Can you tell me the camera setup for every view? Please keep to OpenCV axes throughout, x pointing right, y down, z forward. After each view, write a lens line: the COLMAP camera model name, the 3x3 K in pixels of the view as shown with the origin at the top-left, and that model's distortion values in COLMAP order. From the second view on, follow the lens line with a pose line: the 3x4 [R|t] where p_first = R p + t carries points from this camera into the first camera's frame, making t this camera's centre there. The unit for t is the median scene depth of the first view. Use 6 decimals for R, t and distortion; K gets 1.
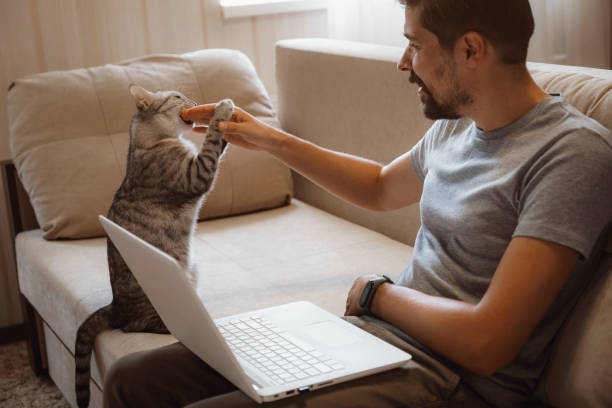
lens RADIAL K [[1040.9, 0, 329.9], [0, 1040.9, 232.8], [0, 0, 1]] dist [0.004204, 0.011742]
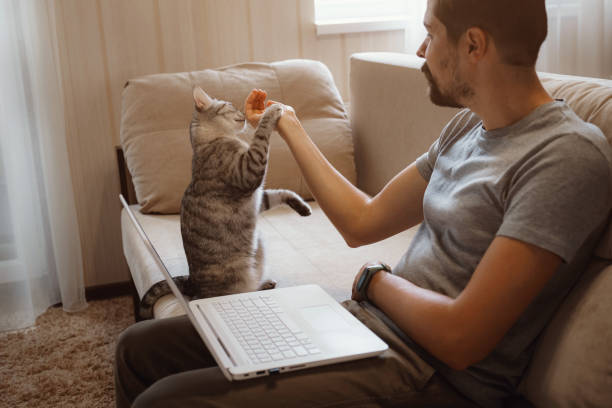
lens RADIAL K [[824.8, 0, 305.2], [0, 824.8, 222.1], [0, 0, 1]] dist [0.010555, 0.000188]
pose [[0.985730, 0.057013, -0.158387, 0.063851], [-0.055825, 0.998369, 0.011942, -0.004962], [0.158809, -0.002930, 0.987305, 0.094937]]
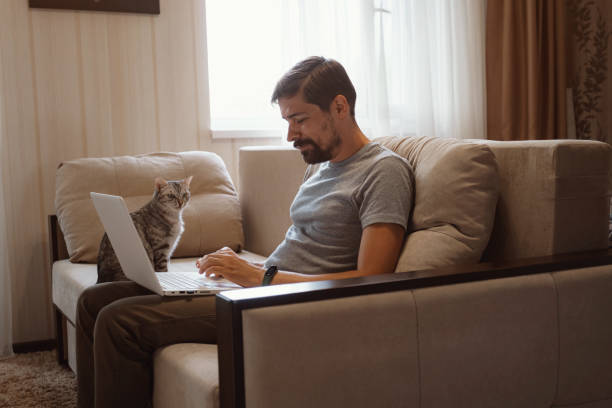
lens RADIAL K [[800.9, 0, 305.2], [0, 800.9, 203.7], [0, 0, 1]] dist [-0.013760, 0.085464]
pose [[0.998958, 0.036270, -0.027694, 0.090620], [-0.040678, 0.982790, -0.180191, 0.117573], [0.020682, 0.181130, 0.983242, -0.136277]]
